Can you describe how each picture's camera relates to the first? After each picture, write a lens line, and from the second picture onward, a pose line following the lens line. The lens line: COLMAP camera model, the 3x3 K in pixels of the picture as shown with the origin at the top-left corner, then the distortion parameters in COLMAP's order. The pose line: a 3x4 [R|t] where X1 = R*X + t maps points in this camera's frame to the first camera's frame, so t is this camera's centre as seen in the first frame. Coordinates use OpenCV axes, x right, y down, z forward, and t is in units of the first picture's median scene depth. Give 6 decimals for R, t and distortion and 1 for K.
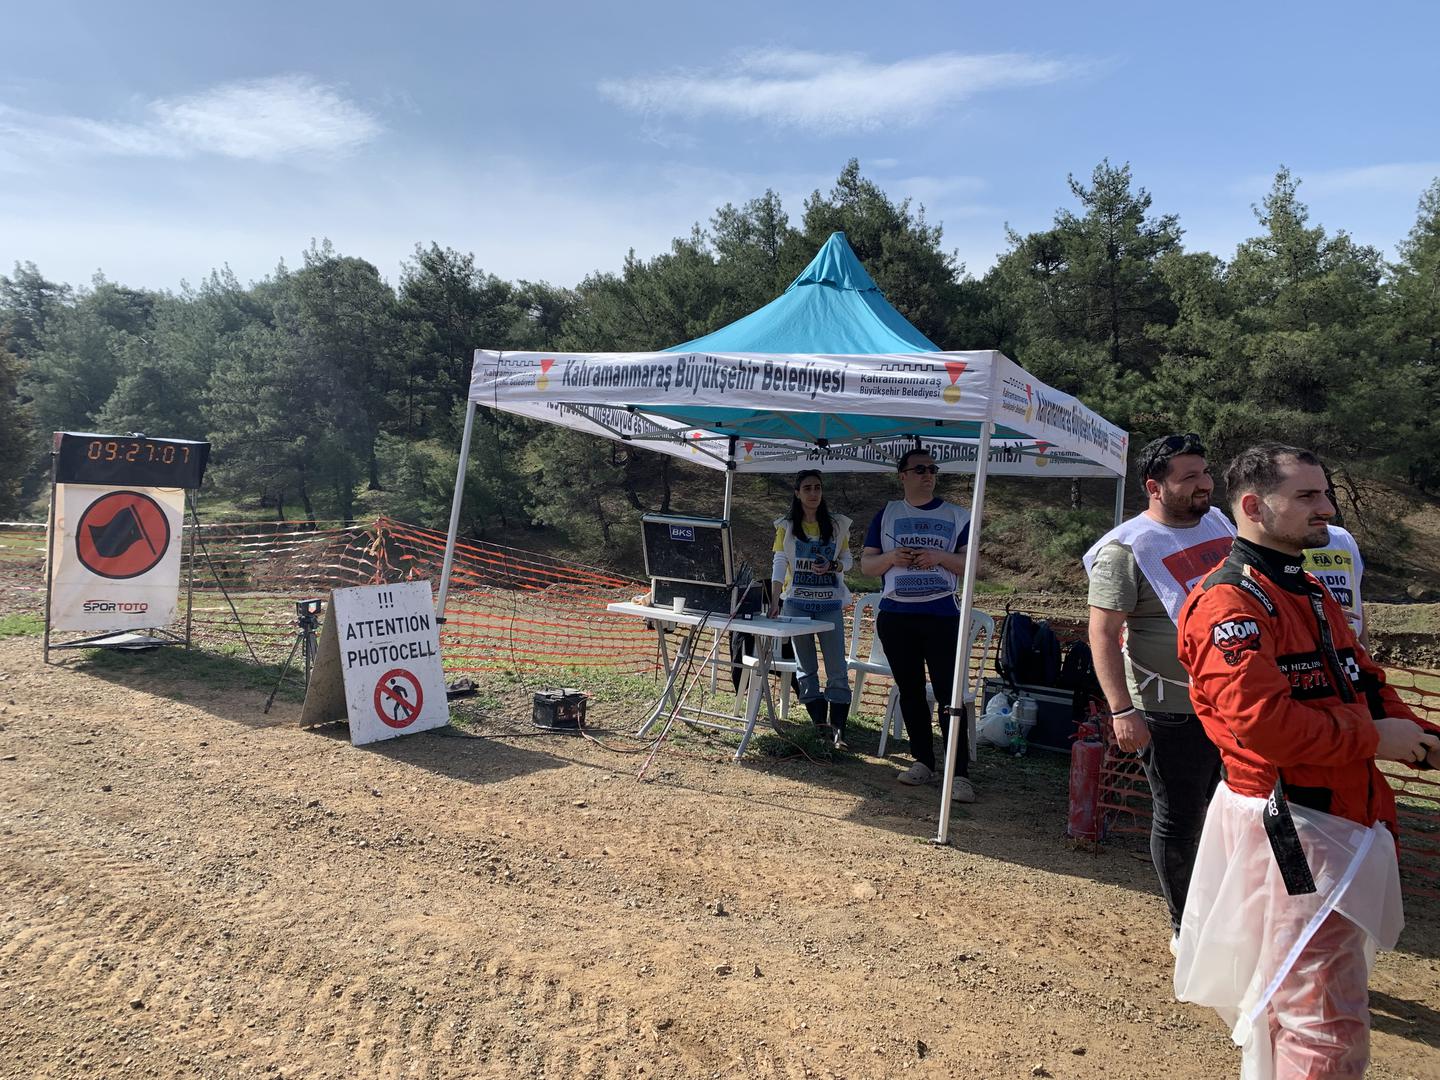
lens RADIAL K [[1118.4, 0, 717.2], [0, 1118.4, 523.6], [0, 0, 1]] dist [0.020688, 0.012392]
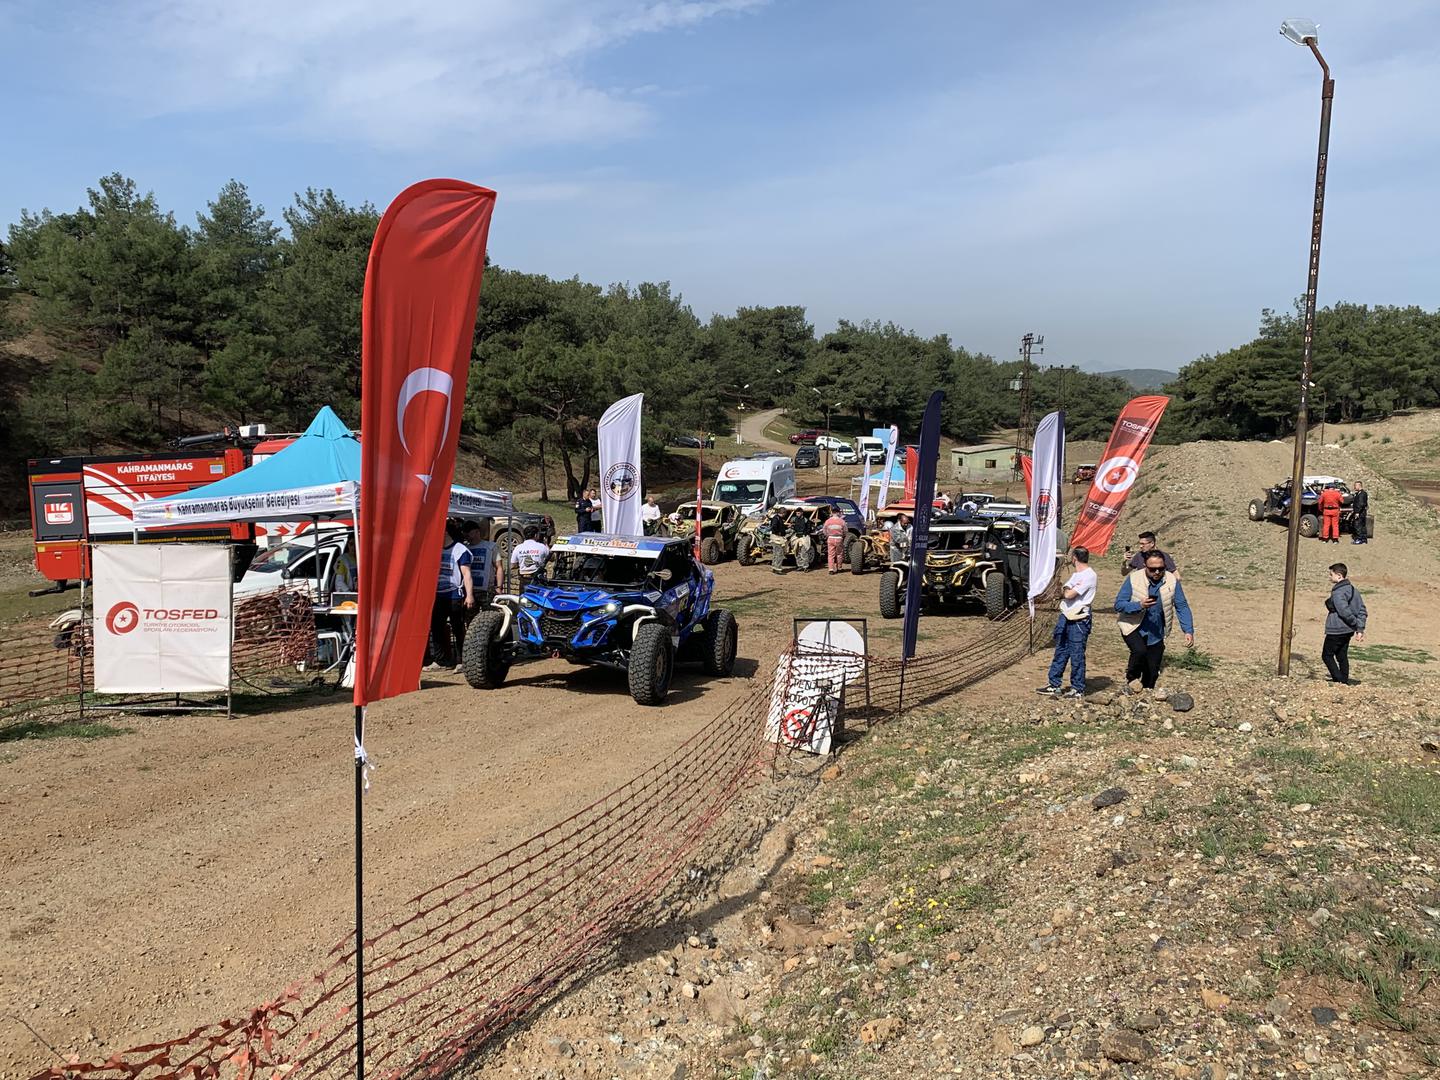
lens RADIAL K [[1337.1, 0, 720.0], [0, 1337.1, 540.0], [0, 0, 1]] dist [0.087217, -0.227990]
pose [[-0.116729, -0.083070, 0.989684, -0.443613], [0.003375, 0.996457, 0.084036, -0.042975], [-0.993158, 0.013149, -0.116035, 0.114692]]
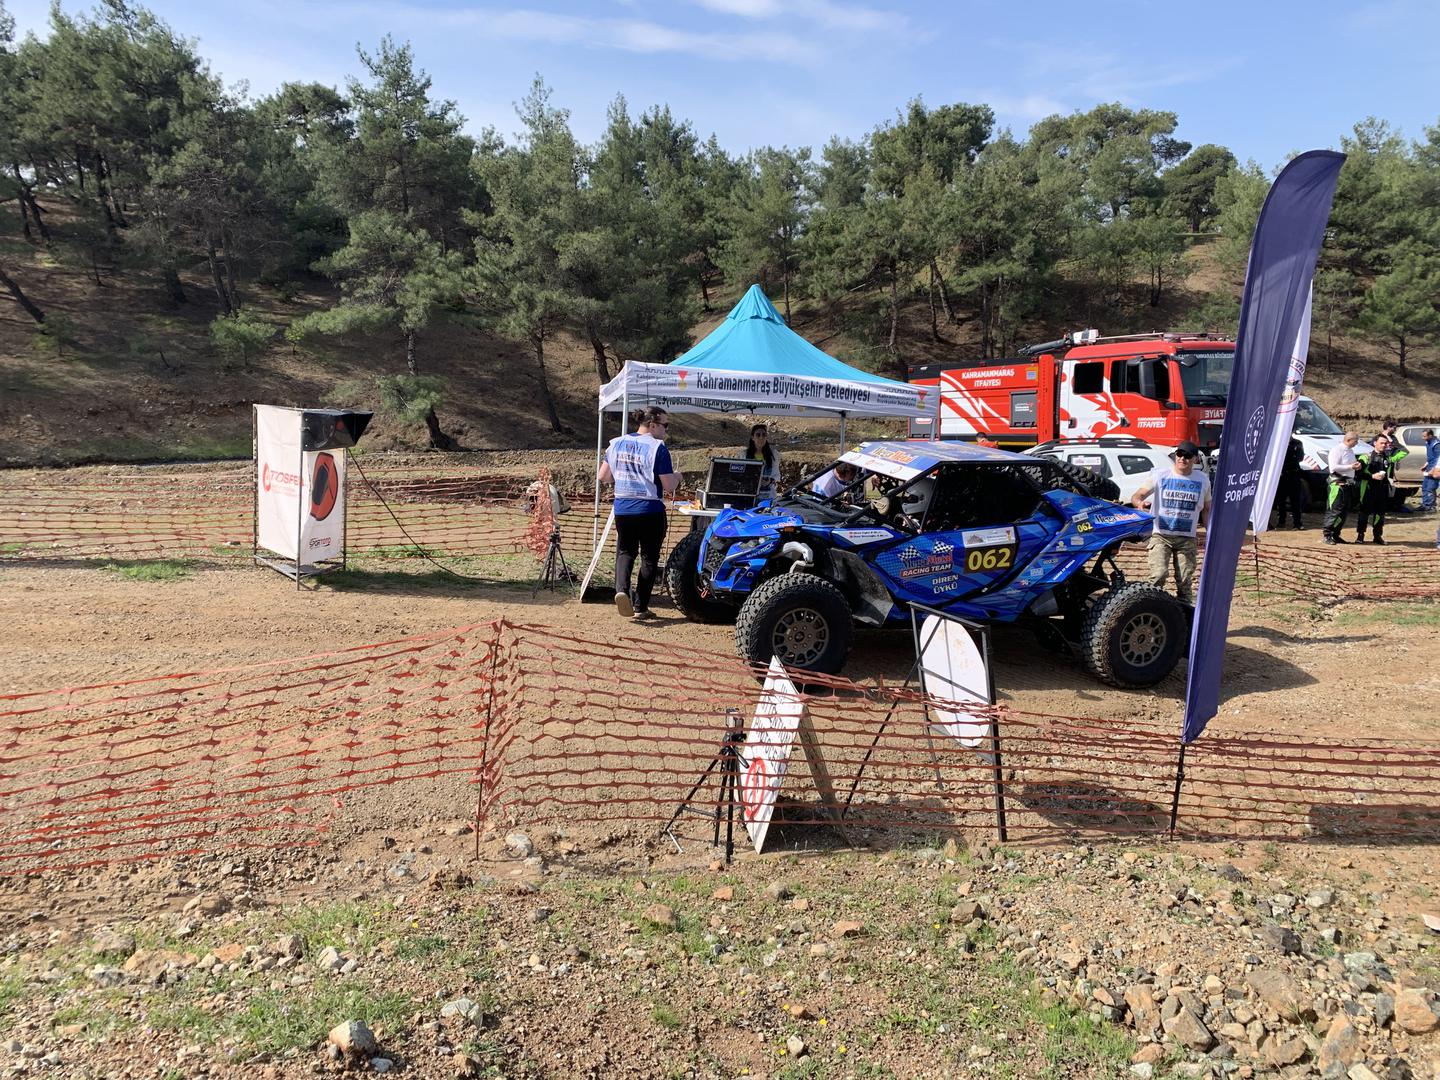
lens RADIAL K [[1118.4, 0, 717.2], [0, 1118.4, 523.6], [0, 0, 1]] dist [0.020688, 0.012392]
pose [[0.757895, -0.092000, 0.645856, -0.206116], [0.000728, 0.990125, 0.140186, -0.026111], [-0.652376, -0.105776, 0.750478, -0.054876]]
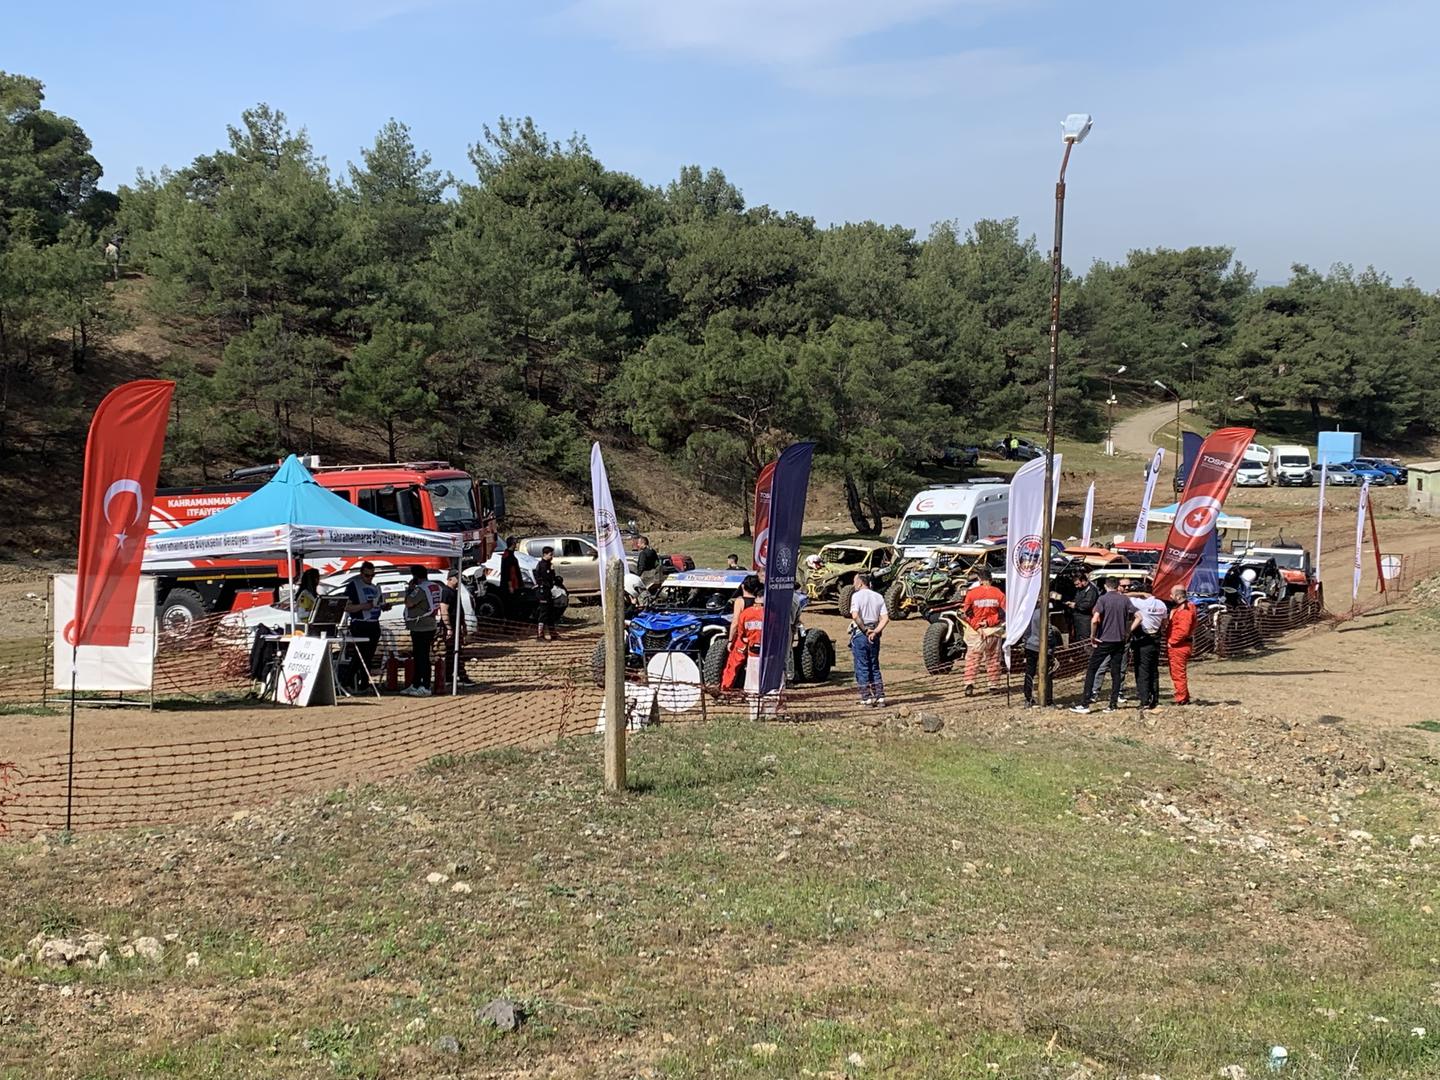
lens RADIAL K [[1998.4, 0, 683.2], [0, 1998.4, 538.5], [0, 0, 1]] dist [0.205785, -0.862577]
pose [[0.108499, -0.055858, 0.992526, -0.700008], [0.005745, 0.998439, 0.055562, -0.059618], [-0.994080, -0.000326, 0.108650, -0.030650]]
